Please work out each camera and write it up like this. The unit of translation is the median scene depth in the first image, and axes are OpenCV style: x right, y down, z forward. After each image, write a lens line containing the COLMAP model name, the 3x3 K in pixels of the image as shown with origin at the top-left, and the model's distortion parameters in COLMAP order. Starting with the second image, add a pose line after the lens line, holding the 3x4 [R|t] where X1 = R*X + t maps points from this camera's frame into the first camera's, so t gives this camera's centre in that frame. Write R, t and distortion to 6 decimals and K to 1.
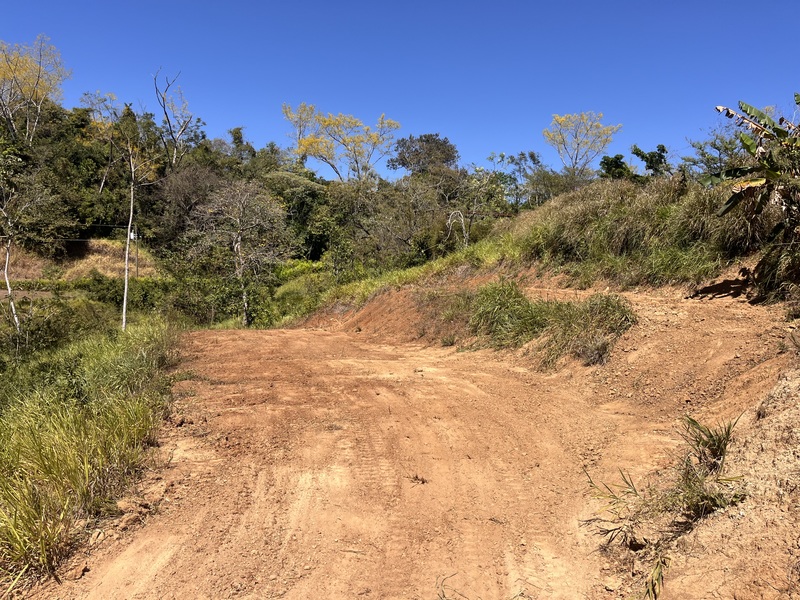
lens RADIAL K [[620.3, 0, 399.6], [0, 620.3, 300.5], [0, 0, 1]] dist [0.023595, -0.004714]
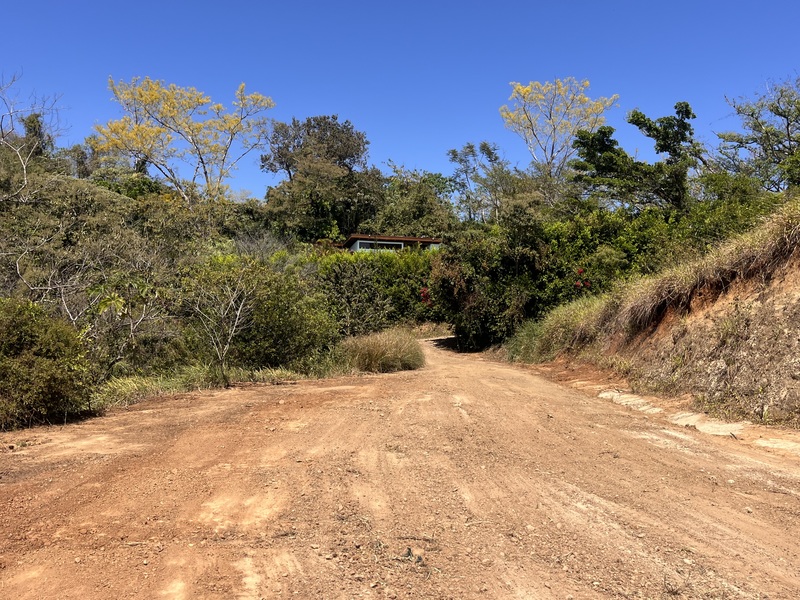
lens RADIAL K [[713.1, 0, 397.0], [0, 713.1, 300.4], [0, 0, 1]] dist [0.045146, -0.051689]
pose [[0.999620, -0.022038, 0.016546, 0.149417], [0.022833, 0.998514, -0.049485, -0.053756], [-0.015431, 0.049844, 0.998638, 0.368494]]
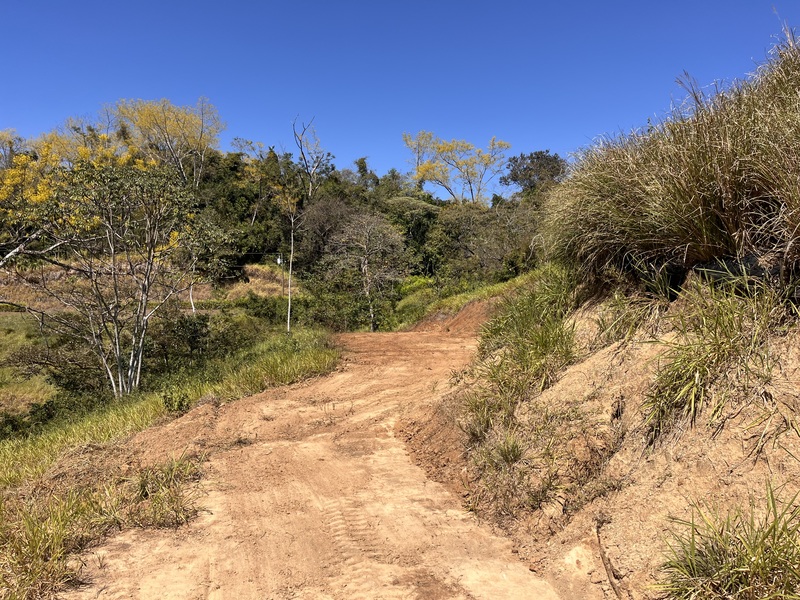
lens RADIAL K [[620.3, 0, 397.1], [0, 620.3, 300.0], [0, 0, 1]] dist [0.023595, -0.004714]
pose [[0.979005, -0.026766, -0.202070, 0.024800], [0.022746, 0.999495, -0.022189, 0.001415], [0.202562, 0.017126, 0.979120, -0.097342]]
